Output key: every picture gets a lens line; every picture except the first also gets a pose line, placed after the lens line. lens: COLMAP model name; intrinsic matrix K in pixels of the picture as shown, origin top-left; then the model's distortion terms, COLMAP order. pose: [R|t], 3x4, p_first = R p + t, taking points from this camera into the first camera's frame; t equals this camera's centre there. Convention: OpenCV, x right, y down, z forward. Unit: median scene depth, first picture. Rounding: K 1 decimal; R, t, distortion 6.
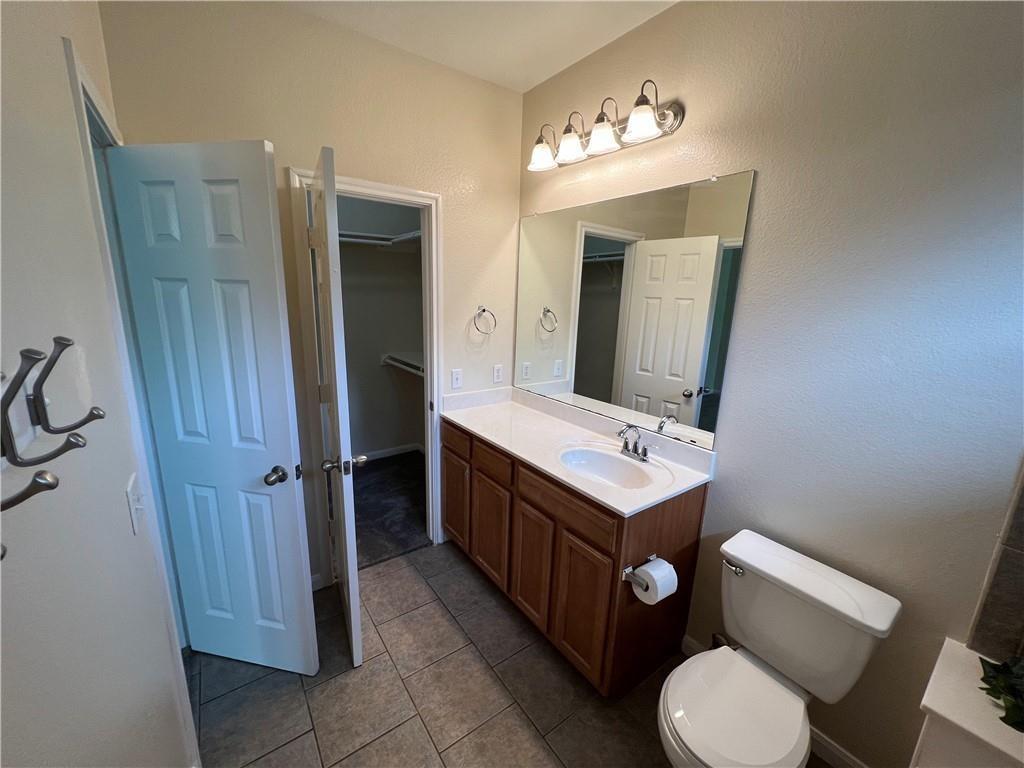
lens RADIAL K [[411.5, 0, 512.0], [0, 411.5, 384.0], [0, 0, 1]] dist [-0.000233, 0.000016]
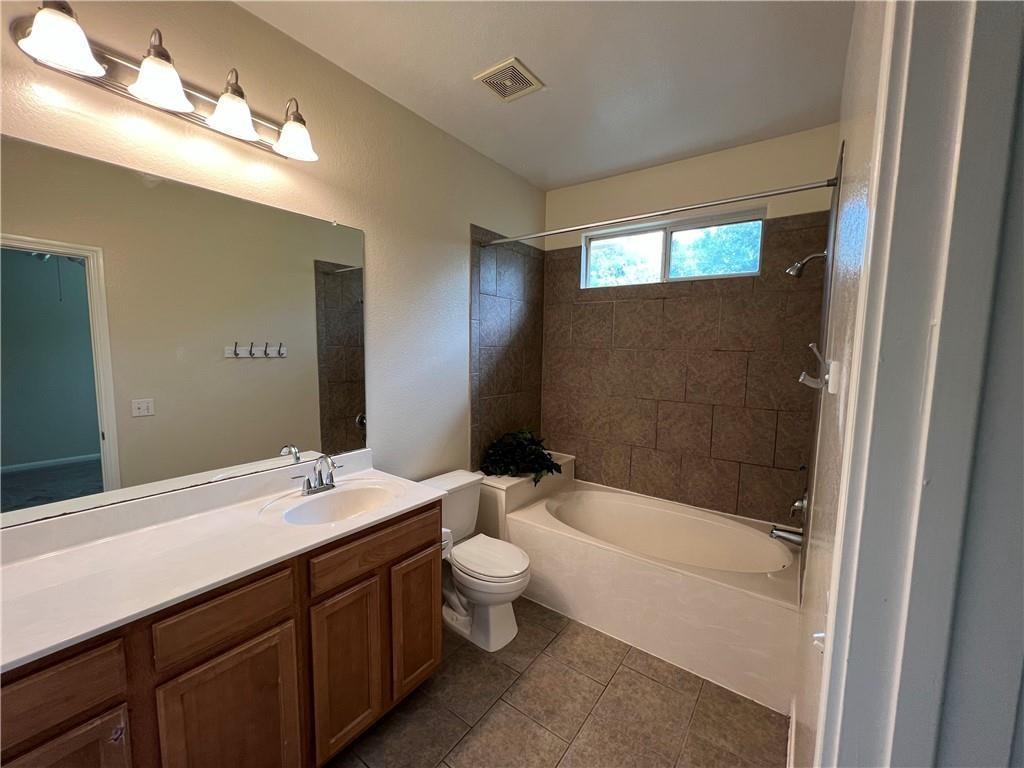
lens RADIAL K [[411.5, 0, 512.0], [0, 411.5, 384.0], [0, 0, 1]] dist [-0.000233, 0.000016]
pose [[-0.296856, -0.128178, 0.946280, -0.728008], [0.181925, 0.965210, 0.187813, -0.161572], [-0.937432, 0.227905, -0.263210, 0.833569]]
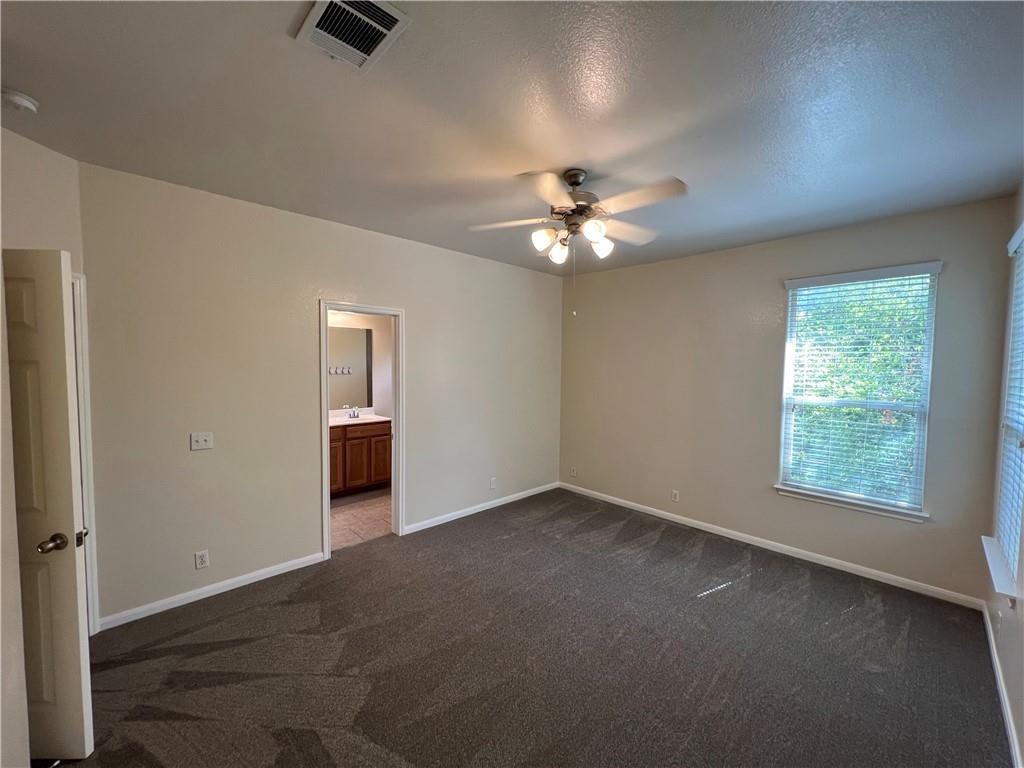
lens RADIAL K [[410.6, 0, 512.0], [0, 410.6, 384.0], [0, 0, 1]] dist [-0.001058, -0.000189]
pose [[-0.129635, -0.086137, 0.987813, -2.736167], [0.195013, 0.974548, 0.110572, -0.154910], [-0.972196, 0.206970, -0.109537, 0.230712]]
